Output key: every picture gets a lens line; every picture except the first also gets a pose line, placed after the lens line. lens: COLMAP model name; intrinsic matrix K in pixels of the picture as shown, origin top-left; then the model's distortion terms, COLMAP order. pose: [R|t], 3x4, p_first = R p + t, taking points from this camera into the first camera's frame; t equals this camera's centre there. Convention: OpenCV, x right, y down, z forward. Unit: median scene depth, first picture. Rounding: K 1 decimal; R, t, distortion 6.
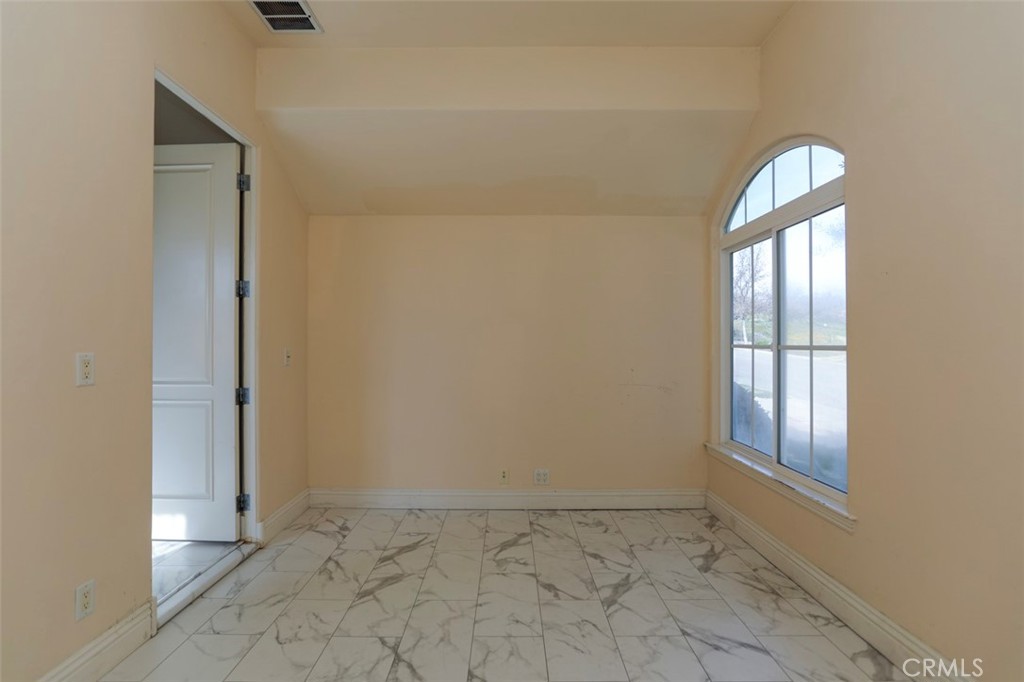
lens RADIAL K [[485.5, 0, 512.0], [0, 485.5, 341.0], [0, 0, 1]] dist [0.001508, 0.000558]
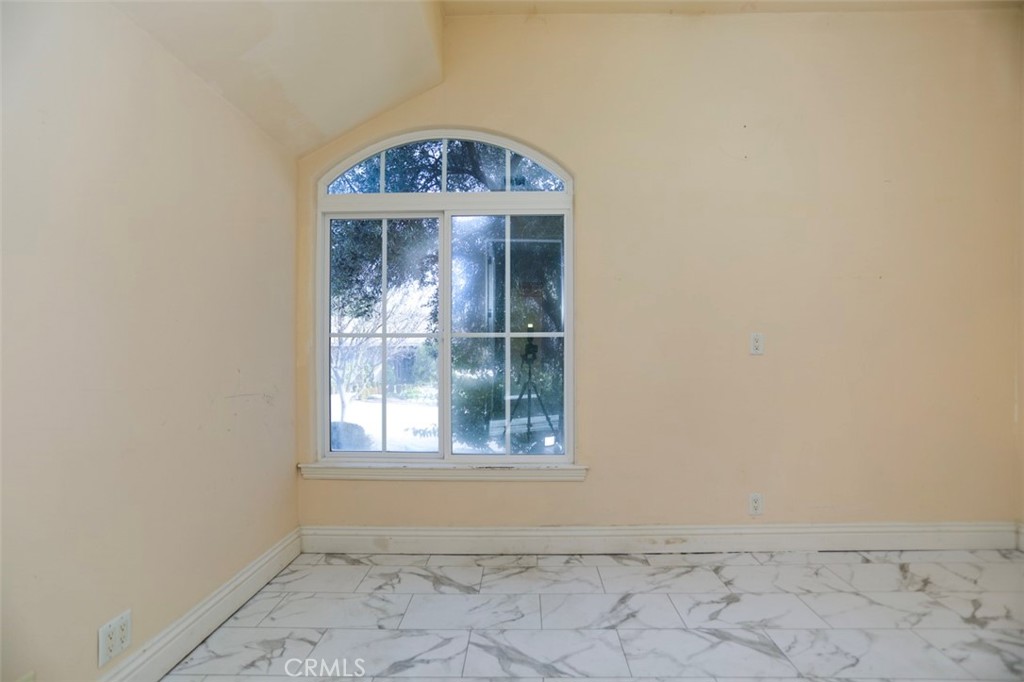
lens RADIAL K [[500.8, 0, 512.0], [0, 500.8, 341.0], [0, 0, 1]] dist [-0.023133, 0.000515]
pose [[0.021568, 0.023753, 0.999485, -0.497433], [-0.013380, 0.999635, -0.023468, 0.048852], [-0.999678, -0.012867, 0.021877, 0.919827]]
